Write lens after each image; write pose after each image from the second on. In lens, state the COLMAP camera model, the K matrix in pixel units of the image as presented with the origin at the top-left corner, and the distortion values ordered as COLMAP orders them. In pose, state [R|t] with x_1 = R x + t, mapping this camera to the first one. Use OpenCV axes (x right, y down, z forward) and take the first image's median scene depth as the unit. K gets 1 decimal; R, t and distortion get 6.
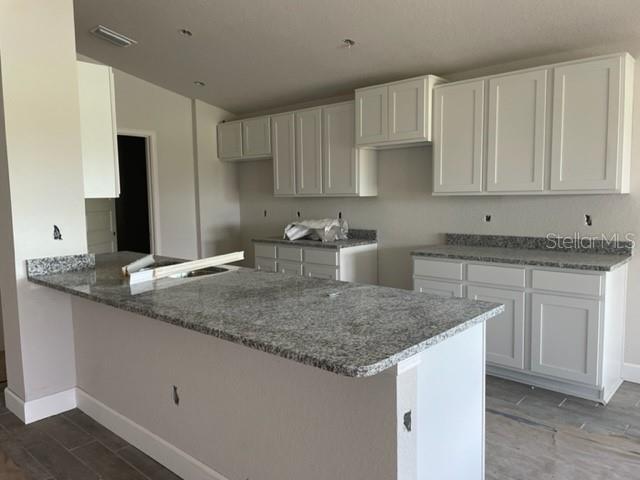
lens RADIAL K [[491.9, 0, 320.0], [0, 491.9, 240.0], [0, 0, 1]] dist [0.051096, -0.067418]
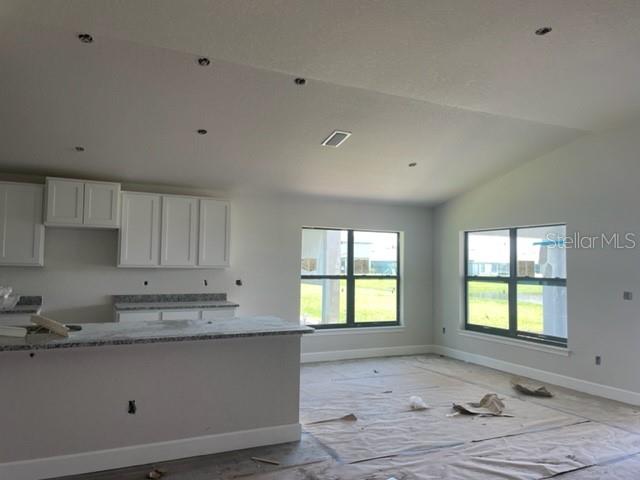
lens RADIAL K [[491.9, 0, 320.0], [0, 491.9, 240.0], [0, 0, 1]] dist [0.051096, -0.067418]
pose [[0.351833, 0.072946, 0.933216, -0.878236], [0.067844, 0.992350, -0.103146, 0.016038], [-0.933601, 0.099603, 0.344192, -0.013317]]
